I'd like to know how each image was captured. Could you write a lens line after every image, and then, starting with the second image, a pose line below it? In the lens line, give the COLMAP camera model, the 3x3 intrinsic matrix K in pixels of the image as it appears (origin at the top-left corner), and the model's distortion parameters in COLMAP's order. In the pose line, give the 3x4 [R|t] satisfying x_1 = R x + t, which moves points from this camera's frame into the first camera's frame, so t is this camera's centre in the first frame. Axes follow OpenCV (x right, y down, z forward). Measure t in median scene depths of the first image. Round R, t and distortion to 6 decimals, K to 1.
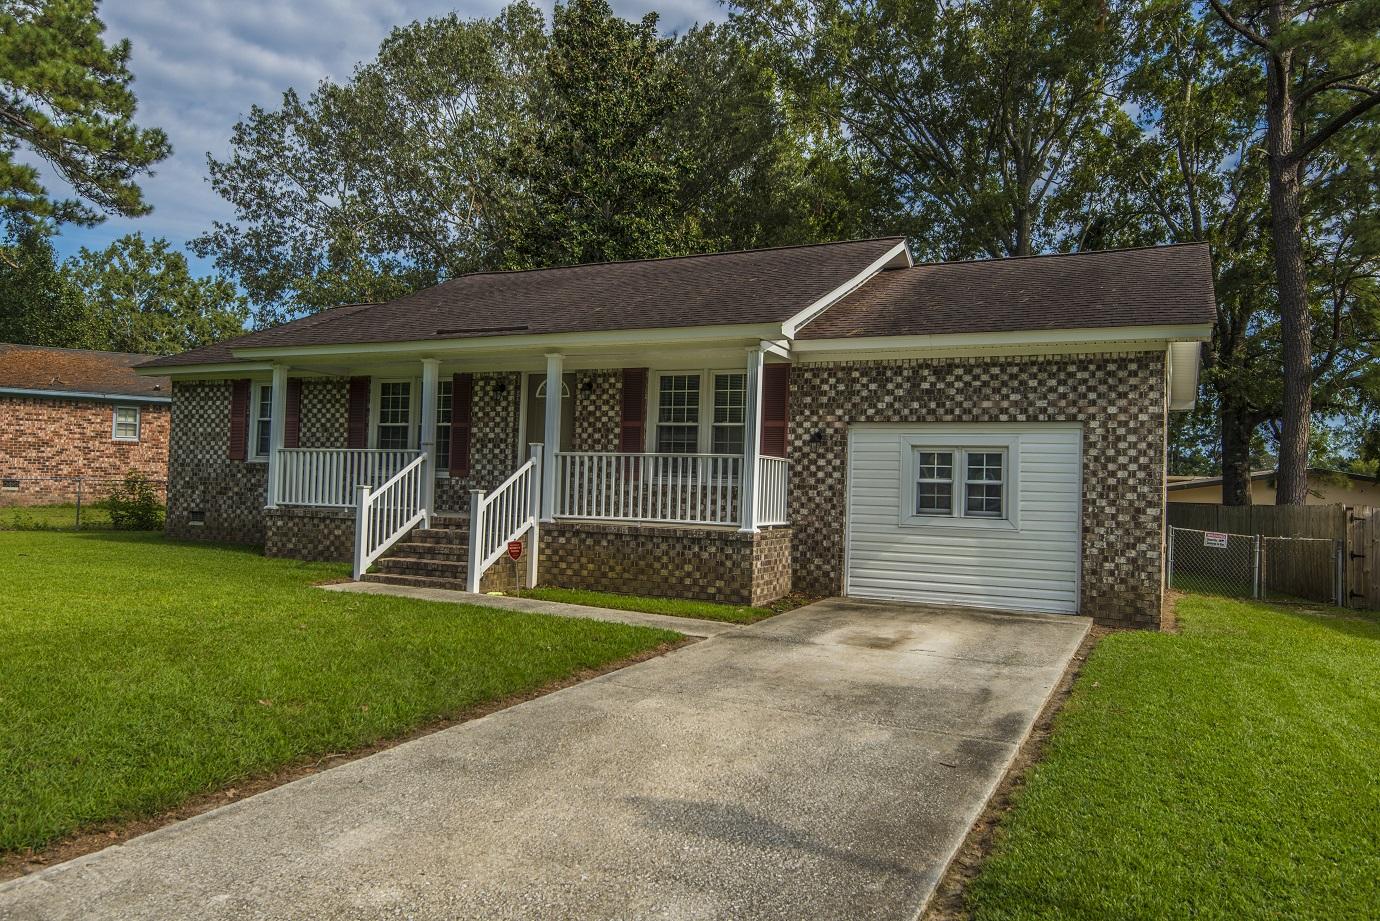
lens RADIAL K [[990.1, 0, 688.2], [0, 990.1, 455.5], [0, 0, 1]] dist [0.017370, 0.000628]
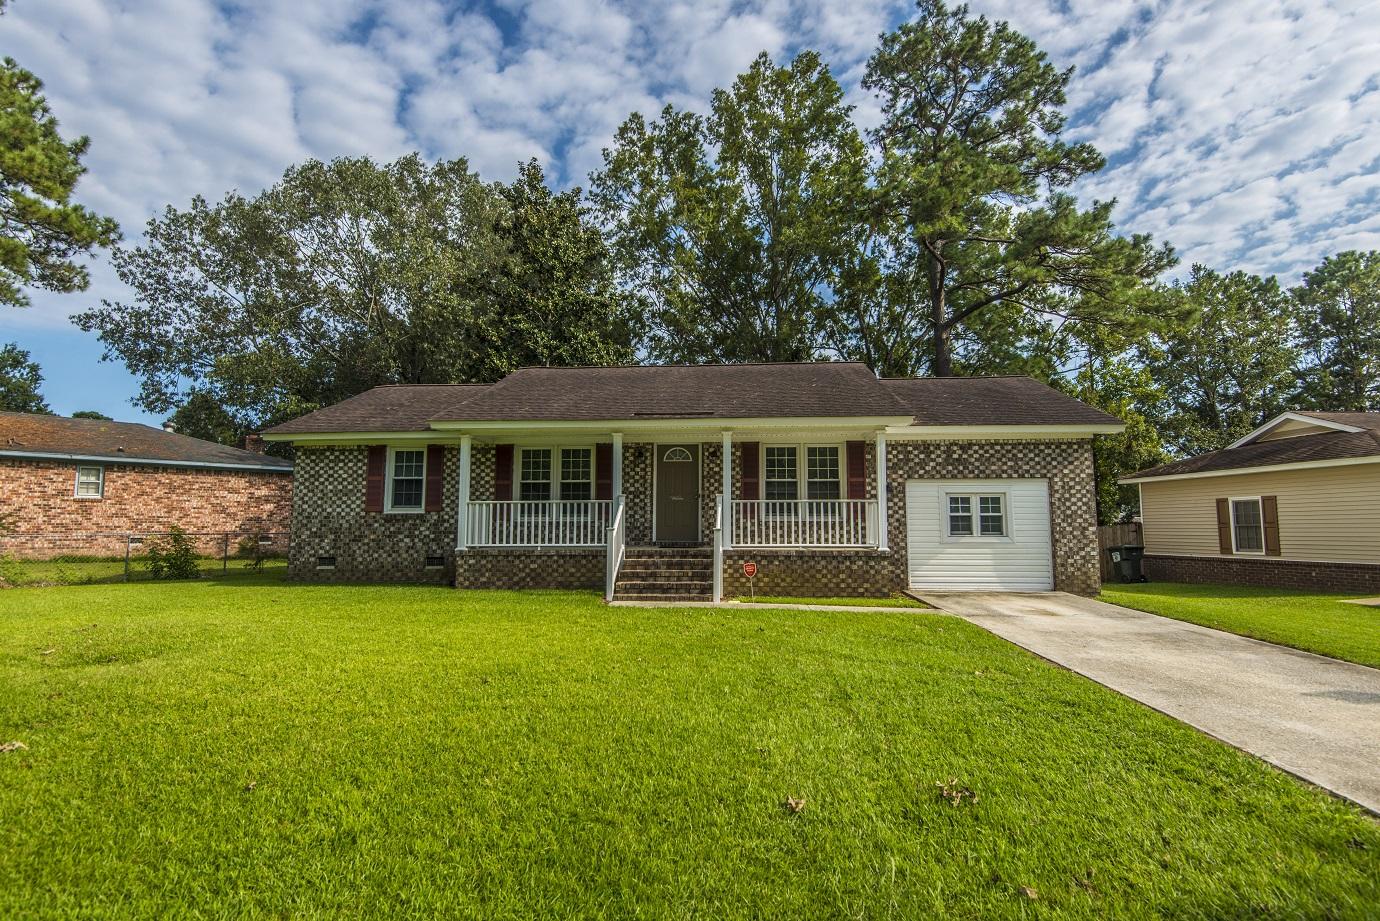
lens RADIAL K [[707.3, 0, 687.2], [0, 707.3, 452.3], [0, 0, 1]] dist [0.025004, -0.008920]
pose [[0.925768, 0.009113, 0.377982, -0.501089], [0.016535, 0.997777, -0.064554, -0.006772], [-0.377730, 0.066012, 0.923560, 0.067640]]
